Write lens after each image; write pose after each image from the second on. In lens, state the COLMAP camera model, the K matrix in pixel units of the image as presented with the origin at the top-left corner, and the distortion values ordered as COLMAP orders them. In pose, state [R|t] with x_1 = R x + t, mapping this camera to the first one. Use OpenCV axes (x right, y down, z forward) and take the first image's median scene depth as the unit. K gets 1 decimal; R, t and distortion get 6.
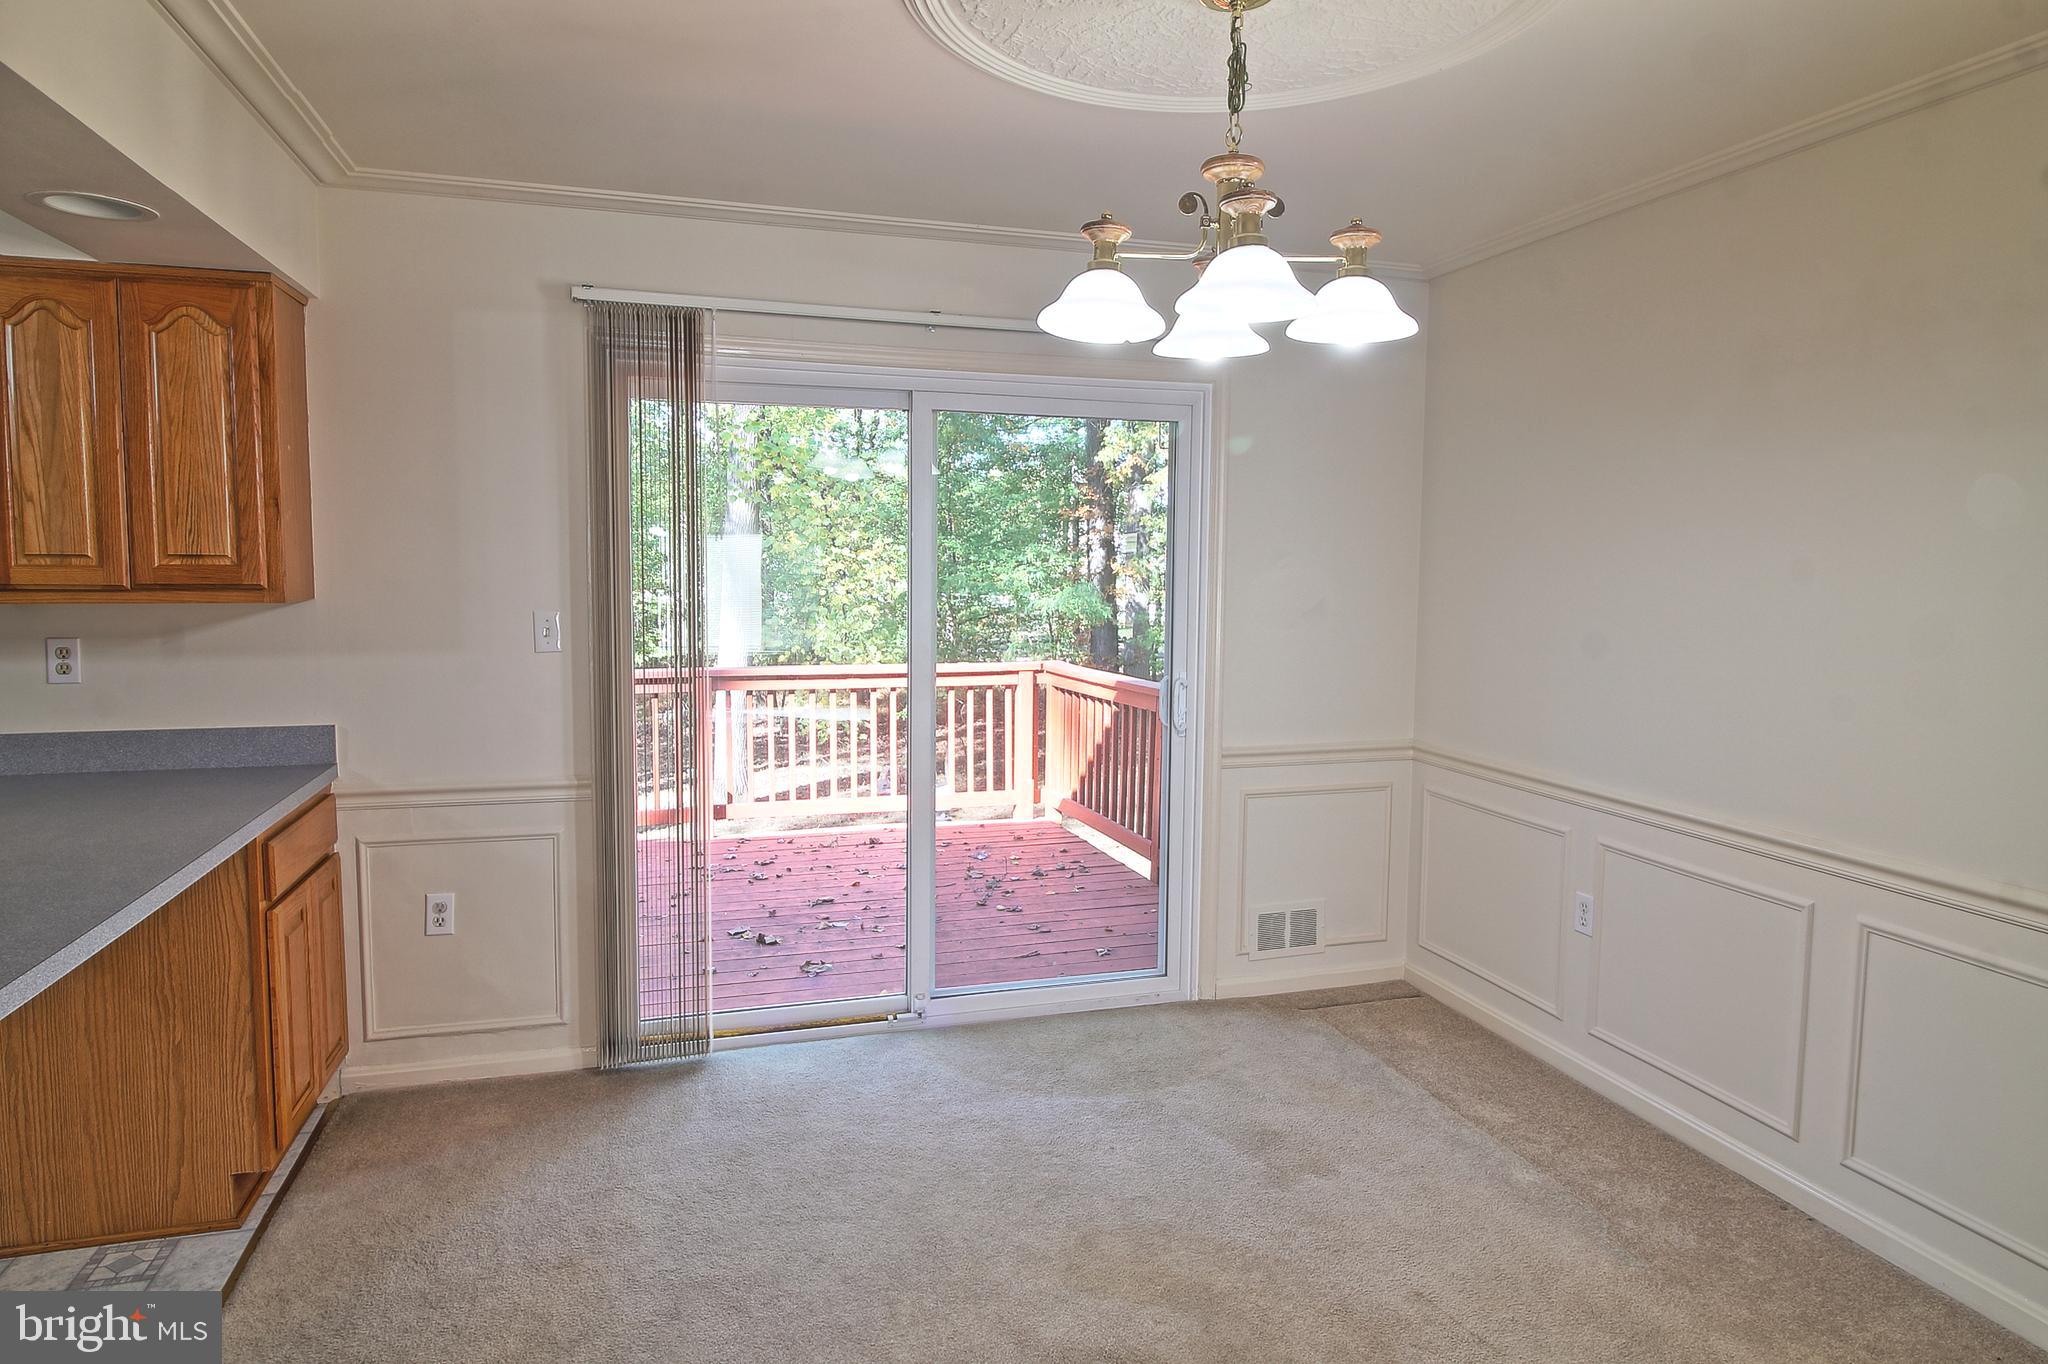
lens RADIAL K [[1264.3, 0, 1043.9], [0, 1264.3, 669.8], [0, 0, 1]] dist [-0.005724, -0.001099]
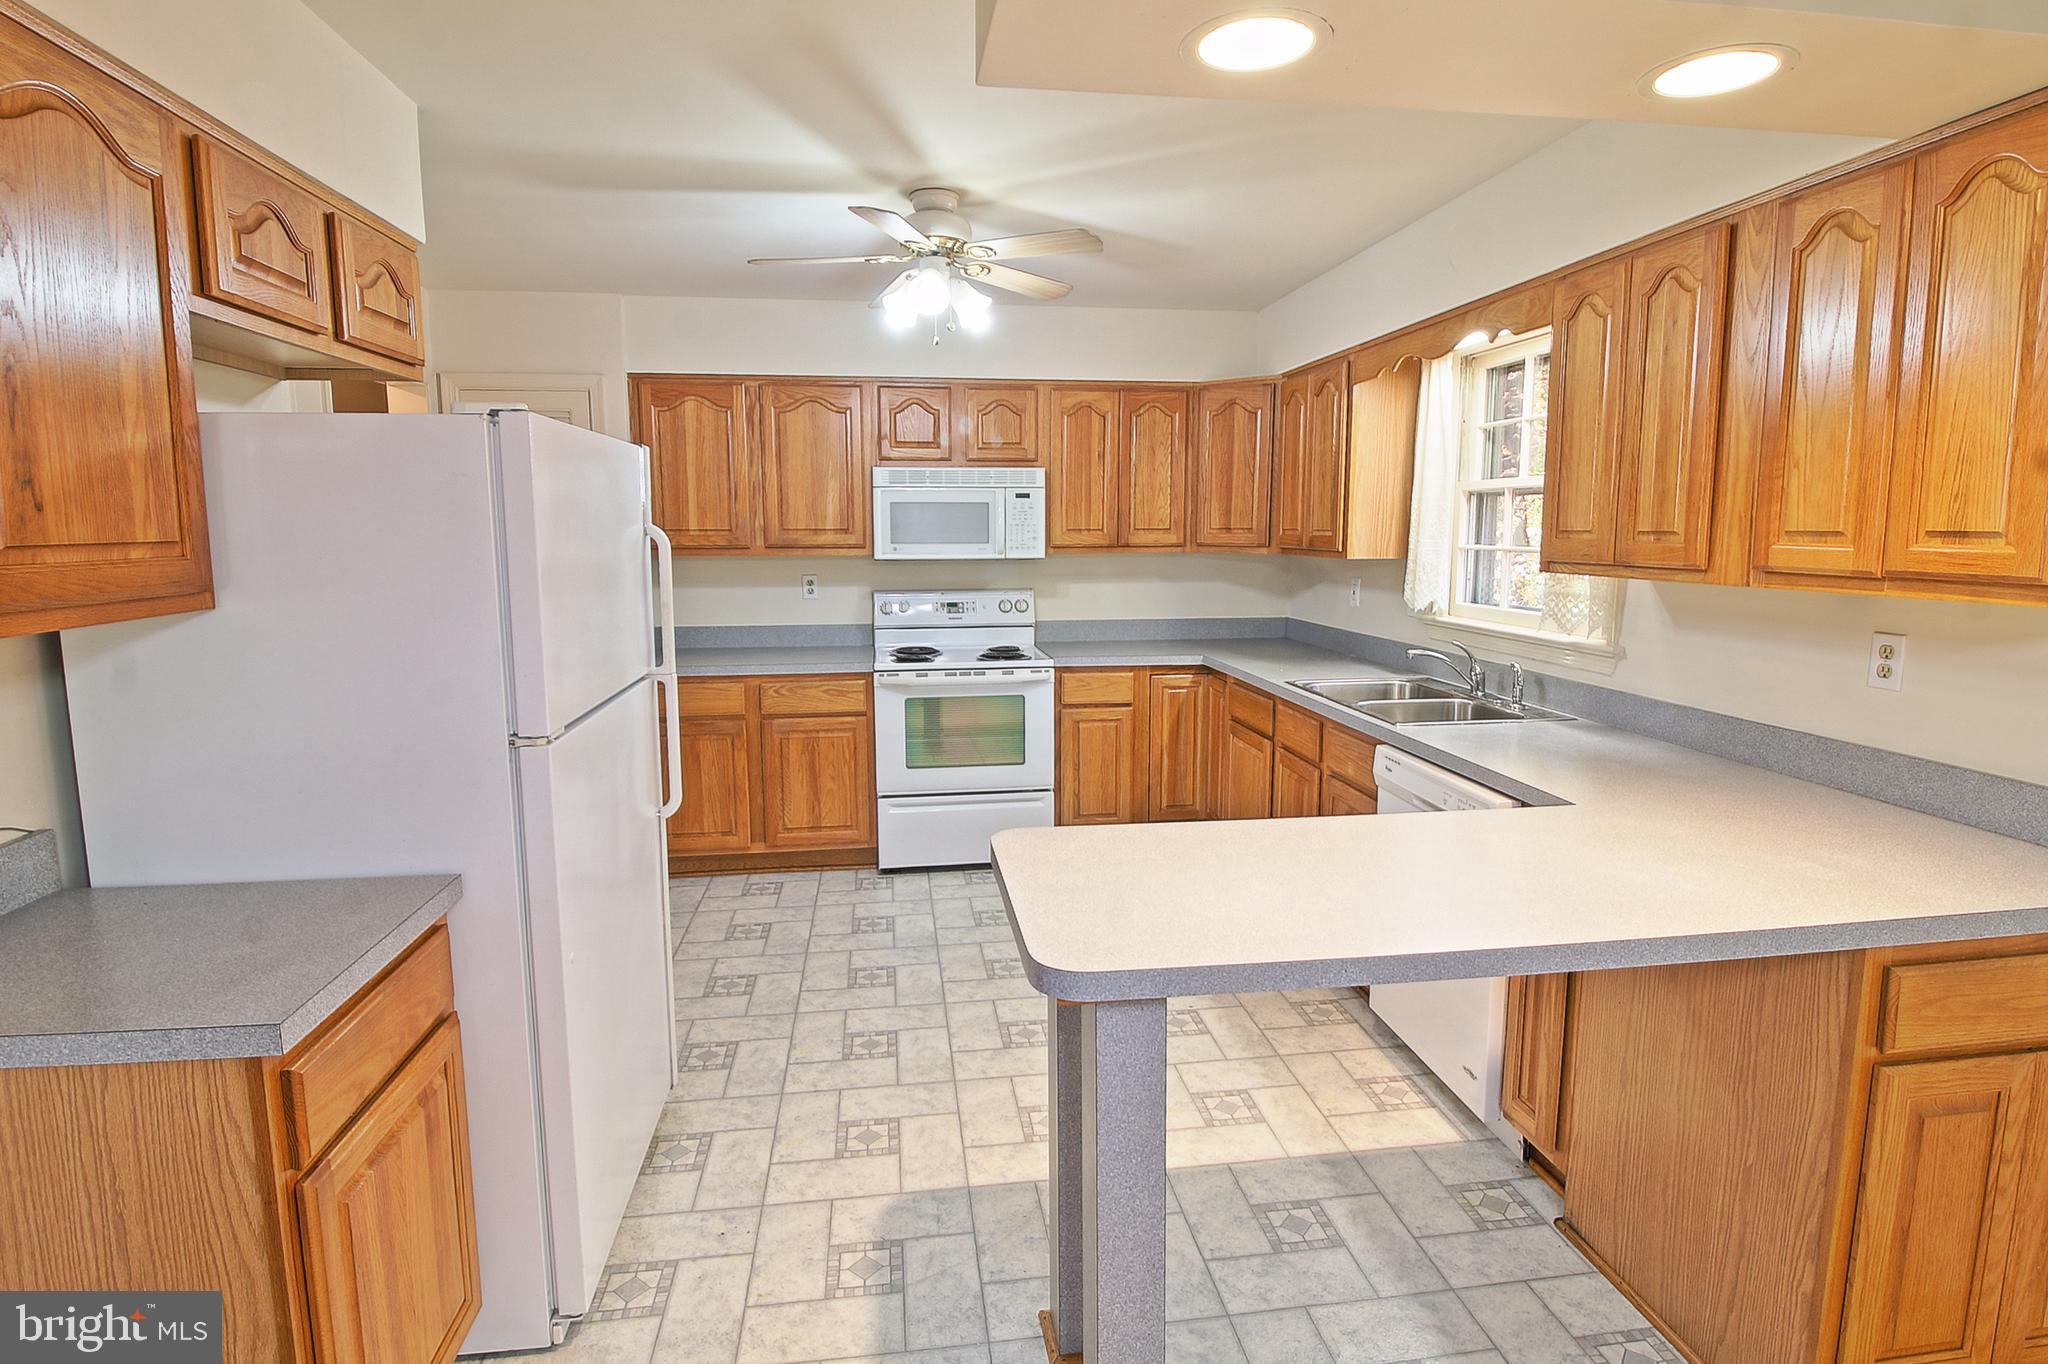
lens RADIAL K [[1021.7, 0, 1024.0], [0, 1021.7, 682.0], [0, 0, 1]] dist [-0.001284, -0.000162]
pose [[-0.107137, 0.128489, -0.985907, -0.057460], [-0.079878, 0.987296, 0.137351, -0.048356], [0.991030, 0.093467, -0.095513, 0.586120]]
